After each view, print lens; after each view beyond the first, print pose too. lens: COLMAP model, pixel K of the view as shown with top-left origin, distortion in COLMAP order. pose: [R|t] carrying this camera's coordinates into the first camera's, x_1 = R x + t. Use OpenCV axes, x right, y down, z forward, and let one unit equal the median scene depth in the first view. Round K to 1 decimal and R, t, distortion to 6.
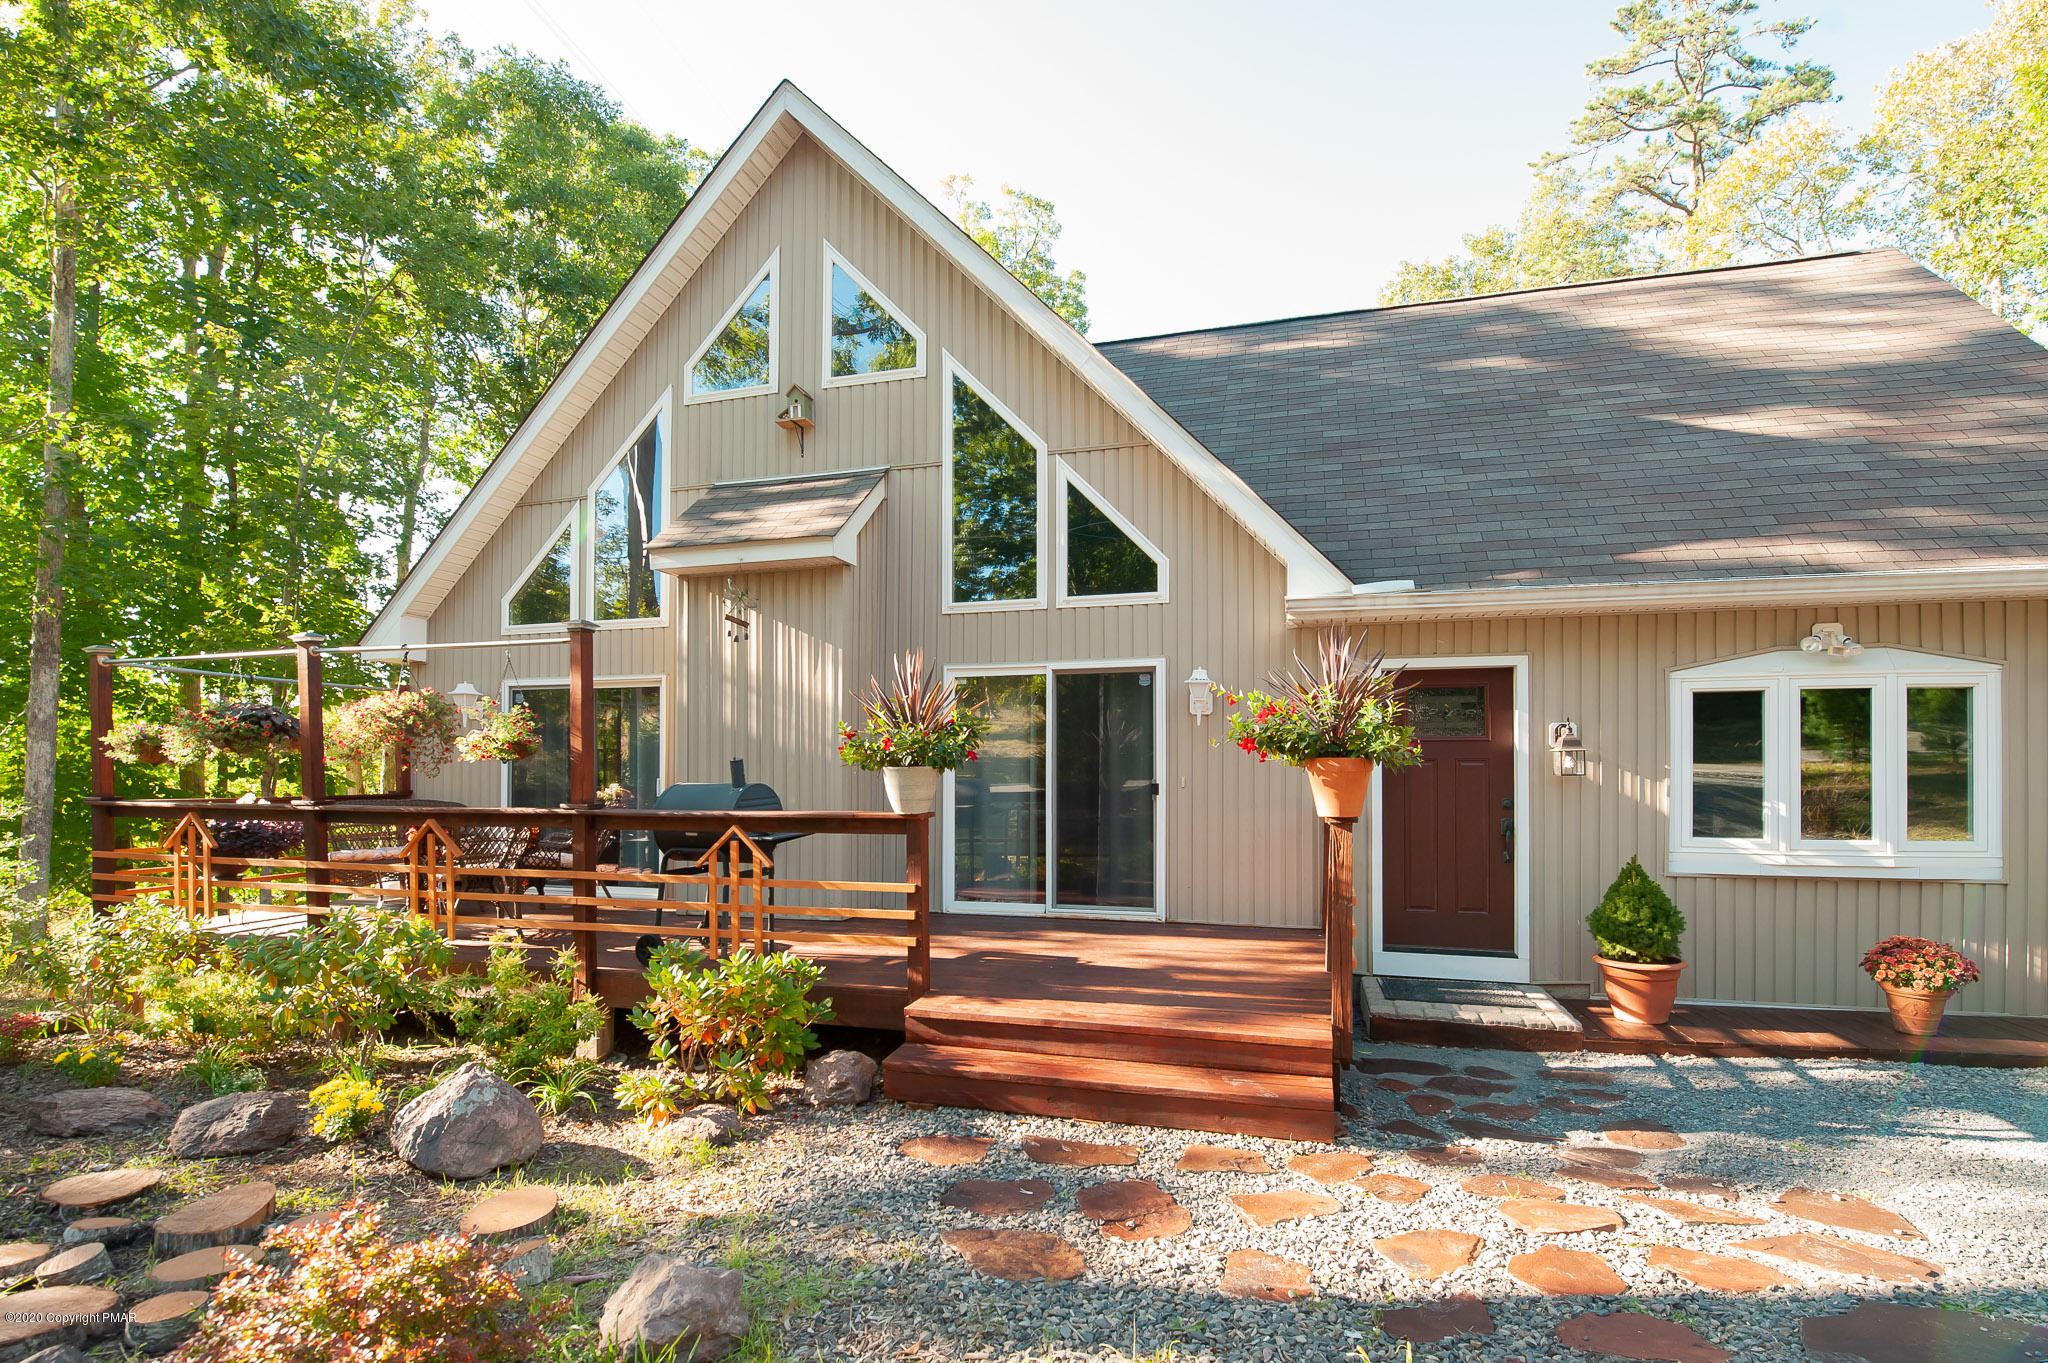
lens RADIAL K [[887.0, 0, 1074.3], [0, 887.0, 737.9], [0, 0, 1]] dist [-0.001947, -0.008881]
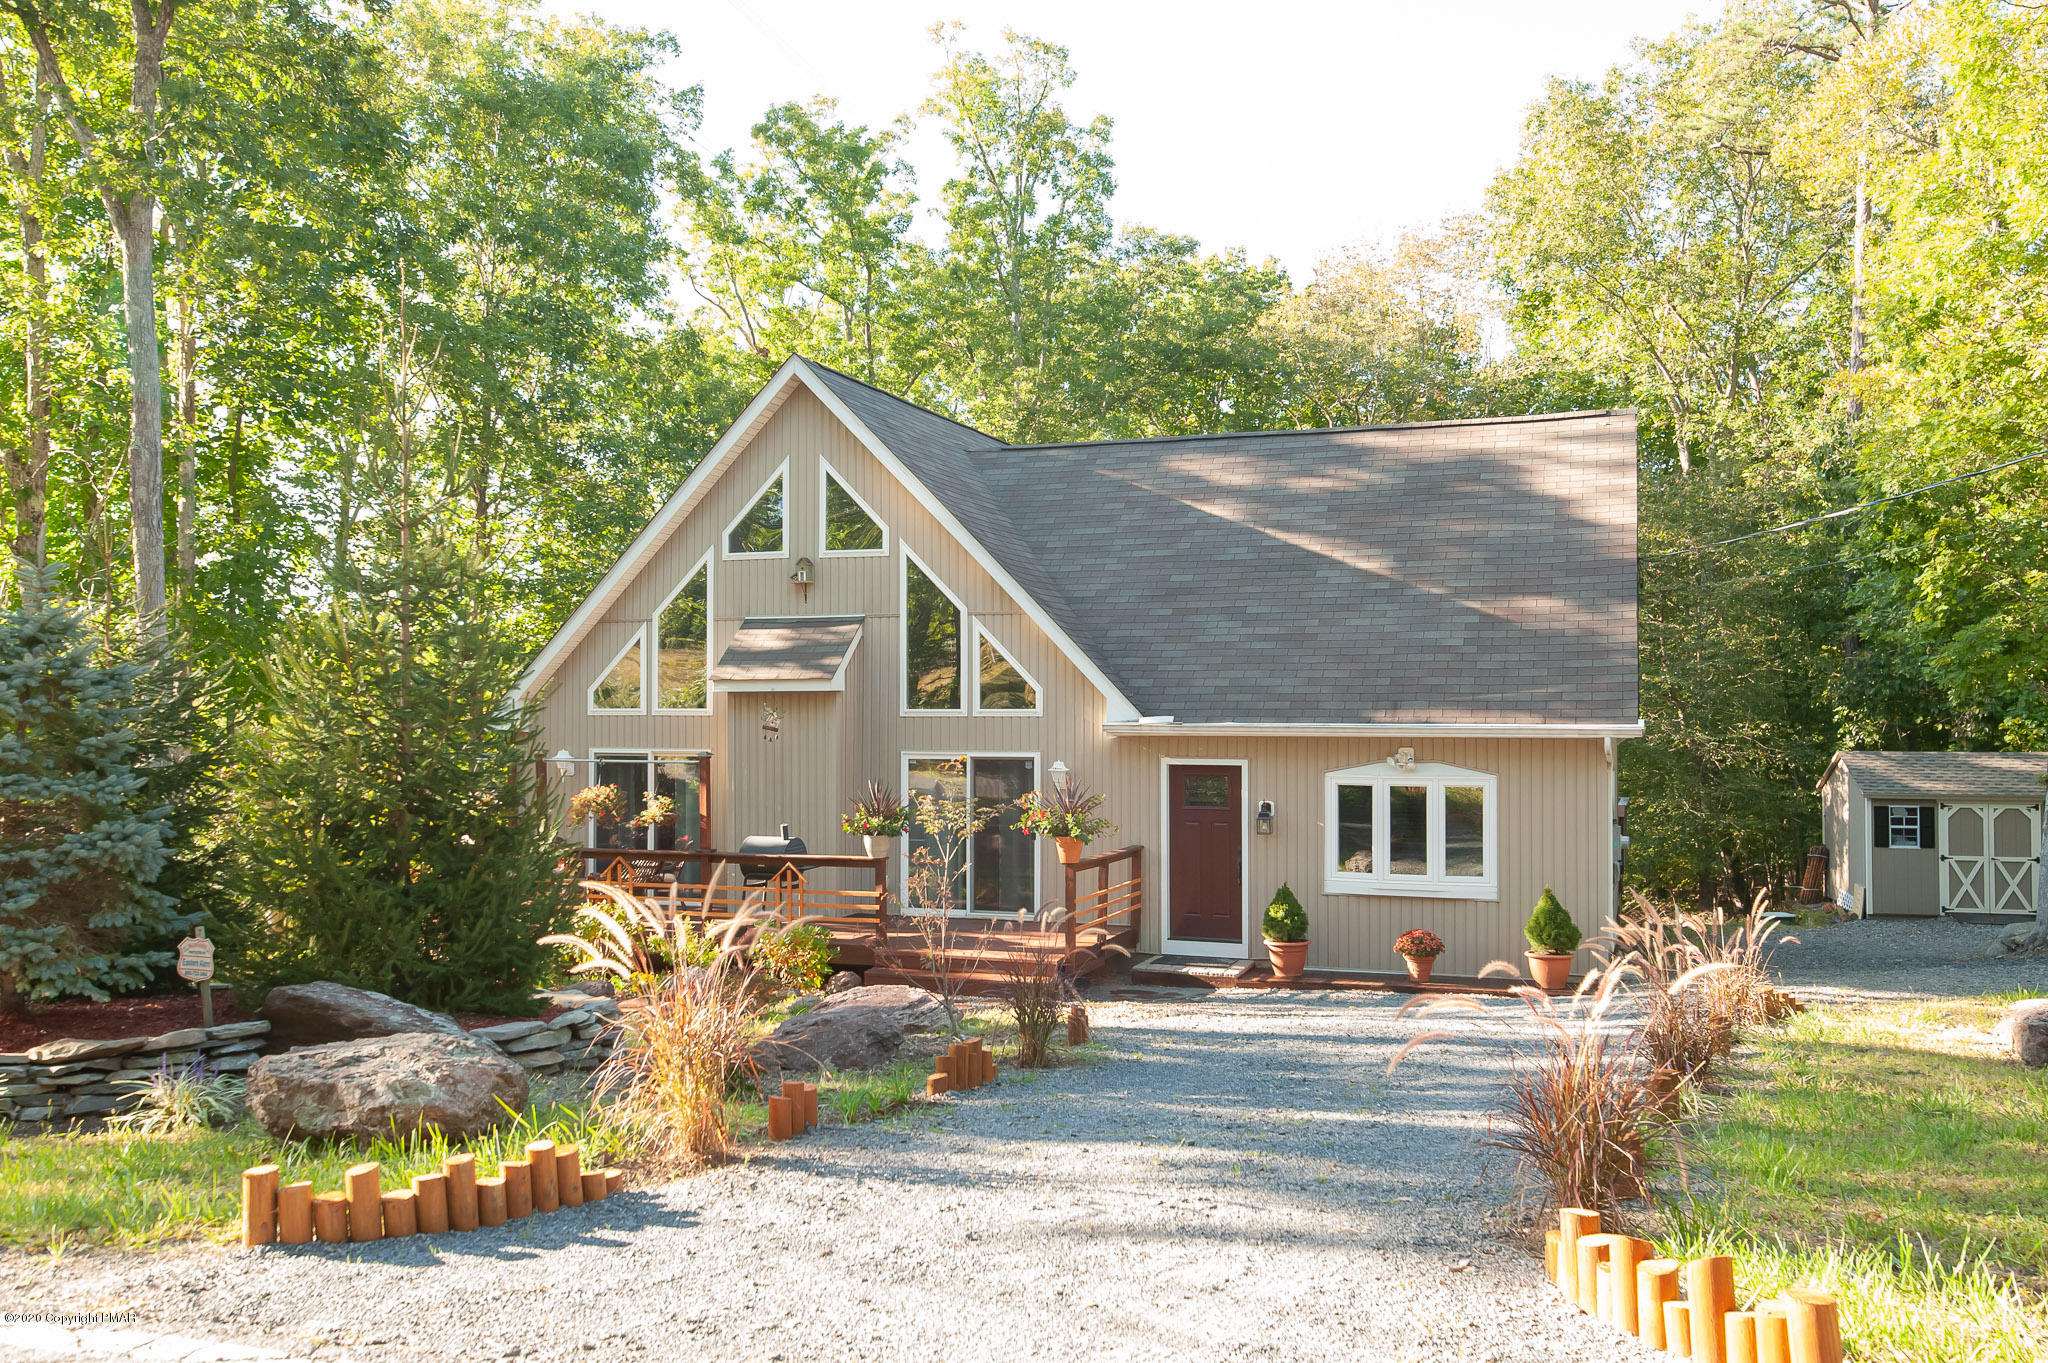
lens RADIAL K [[1668.6, 0, 1085.2], [0, 1668.6, 689.5], [0, 0, 1]] dist [0.042817, 0.001648]
pose [[0.997206, 0.001758, -0.074682, 0.402782], [0.000676, 0.999470, 0.032548, -0.296748], [0.074699, -0.032508, 0.996676, -1.931121]]
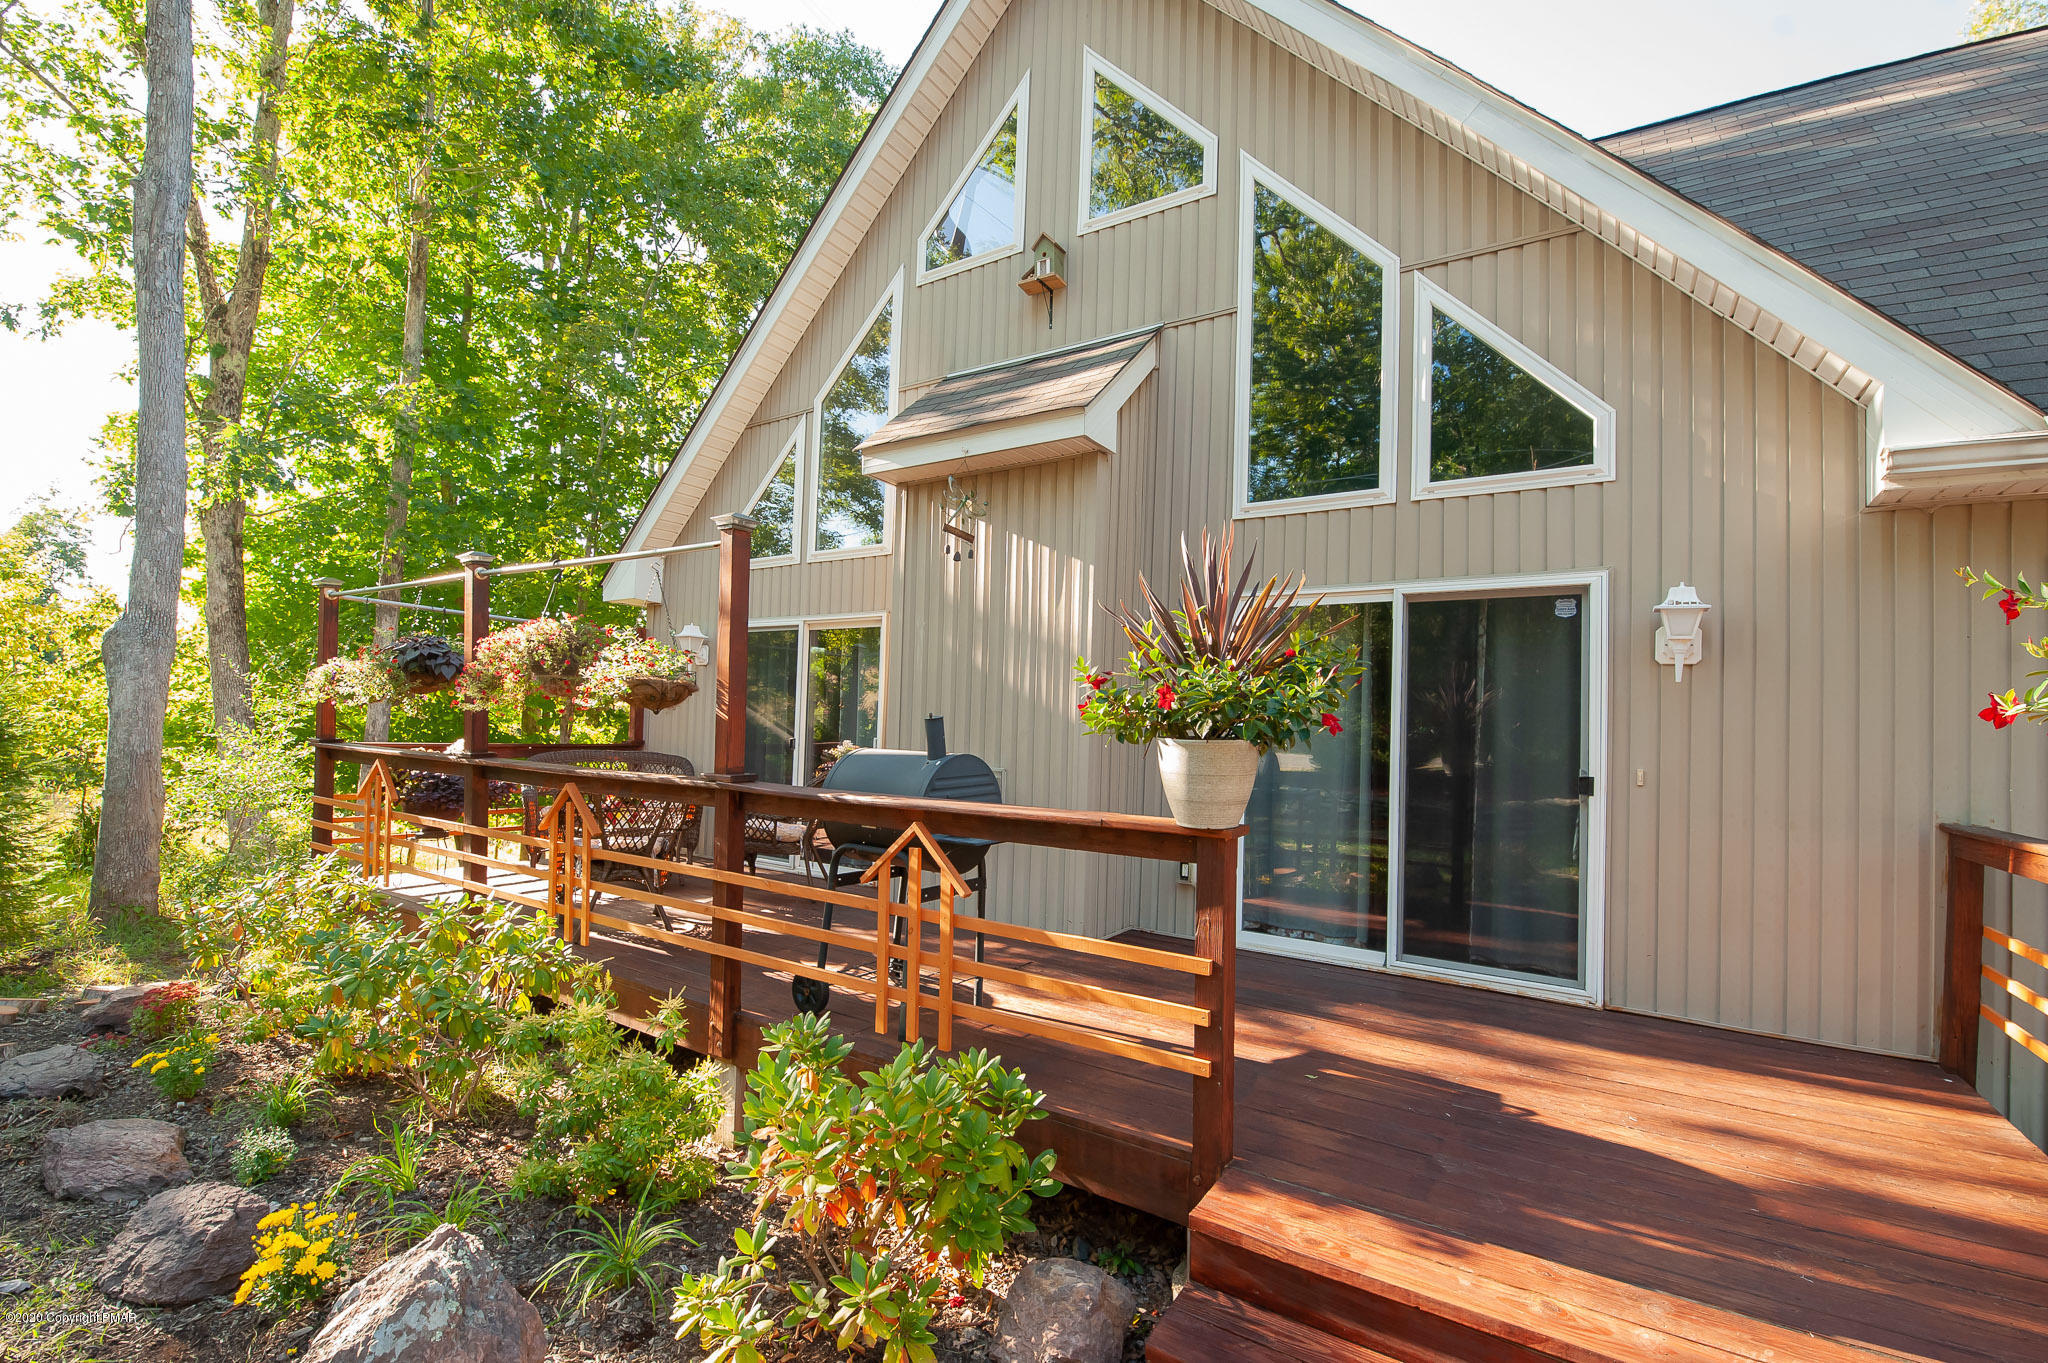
lens RADIAL K [[876.3, 0, 1054.0], [0, 876.3, 685.3], [0, 0, 1]] dist [-0.001180, -0.008431]
pose [[0.953127, 0.017325, -0.302074, -0.077010], [-0.023365, 0.999593, -0.016392, 0.007254], [0.301667, 0.022682, 0.953144, 0.315936]]
